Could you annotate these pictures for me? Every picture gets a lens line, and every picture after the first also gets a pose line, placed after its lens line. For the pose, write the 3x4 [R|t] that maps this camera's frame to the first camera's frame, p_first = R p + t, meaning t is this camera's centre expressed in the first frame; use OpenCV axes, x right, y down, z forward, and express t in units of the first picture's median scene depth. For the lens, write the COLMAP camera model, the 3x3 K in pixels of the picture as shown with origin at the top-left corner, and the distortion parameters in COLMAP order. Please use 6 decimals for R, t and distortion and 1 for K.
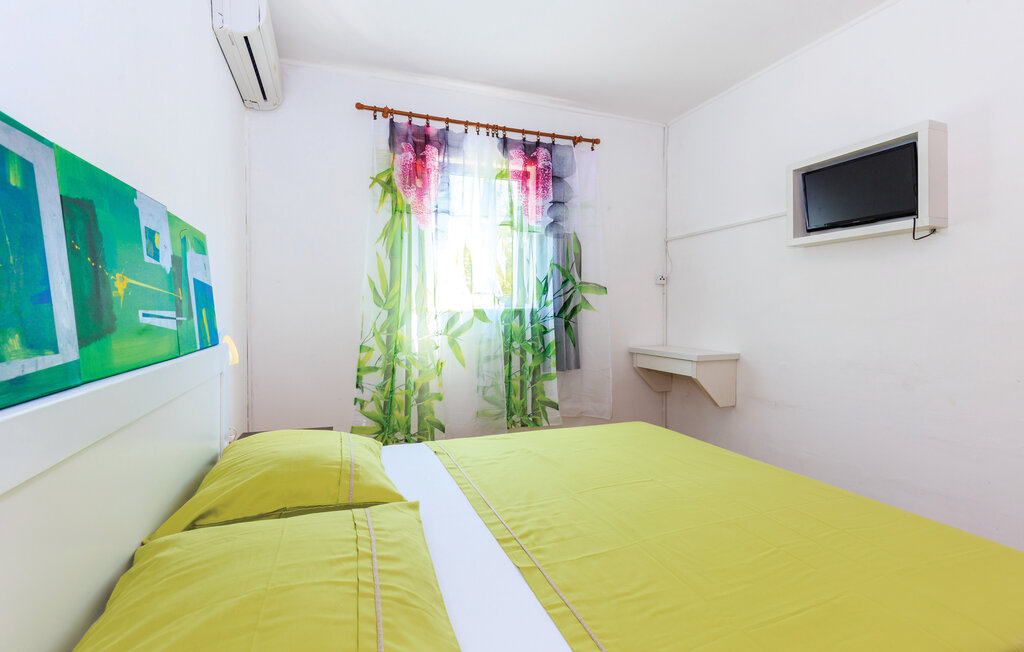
lens RADIAL K [[469.1, 0, 514.3], [0, 469.1, 318.2], [0, 0, 1]] dist [-0.014026, 0.000317]
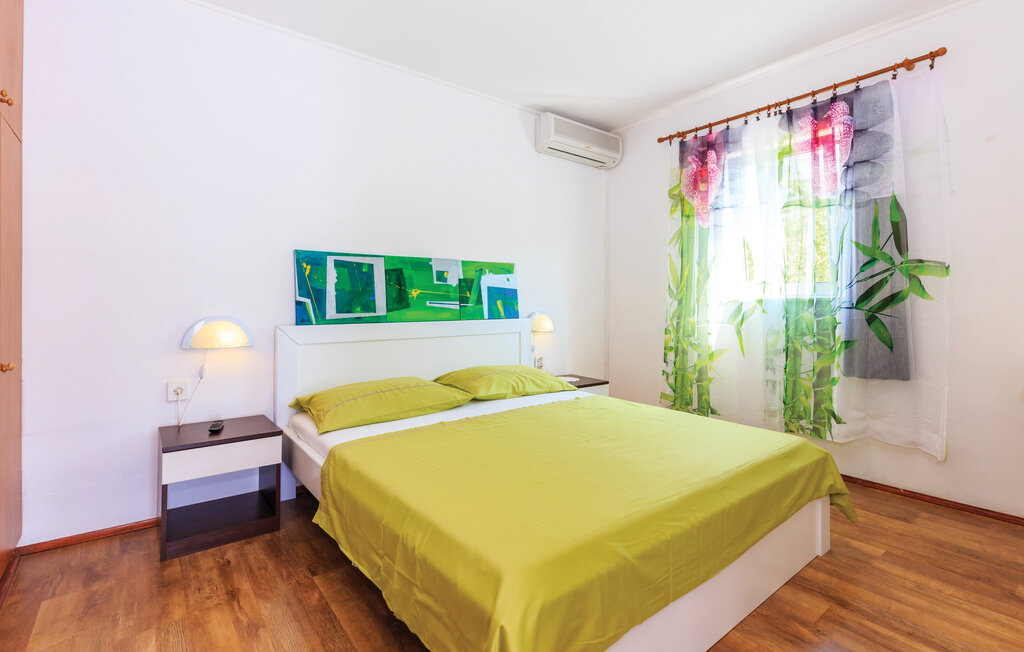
lens RADIAL K [[469.1, 0, 503.1], [0, 469.1, 297.9], [0, 0, 1]] dist [-0.014026, 0.000317]
pose [[0.273717, -0.007549, -0.961781, 0.721792], [-0.012162, 0.999862, -0.011309, -0.004207], [0.961733, 0.014792, 0.273587, 0.230197]]
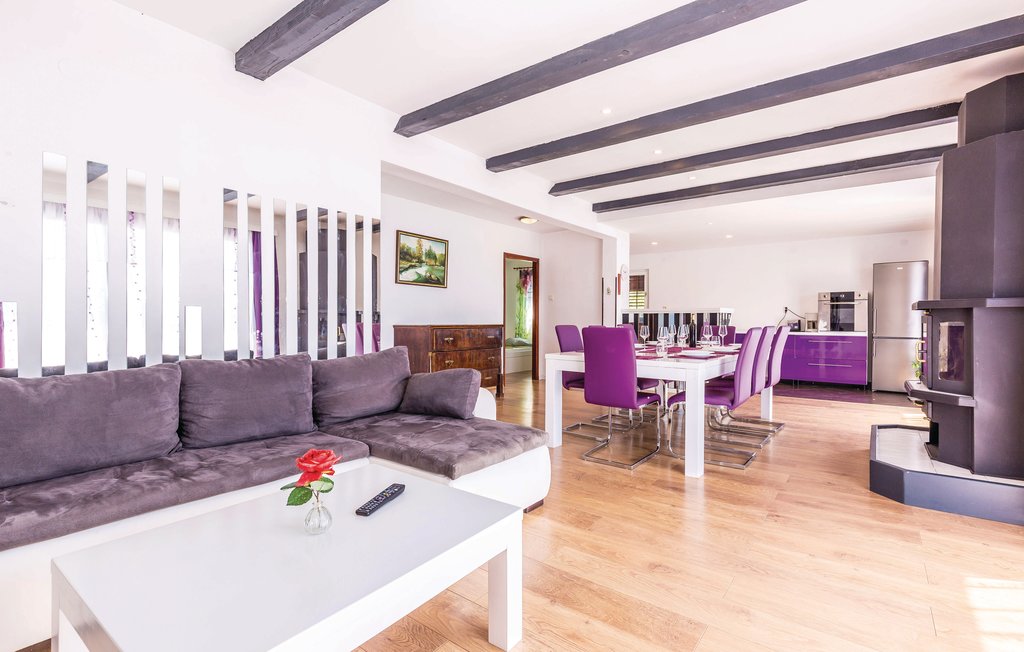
lens RADIAL K [[469.1, 0, 512.7], [0, 469.1, 324.7], [0, 0, 1]] dist [-0.014026, 0.000317]
pose [[0.525158, 0.008670, -0.850961, 2.879901], [-0.015591, 0.999878, 0.000566, 0.026033], [0.850862, 0.012970, 0.525229, -1.040662]]
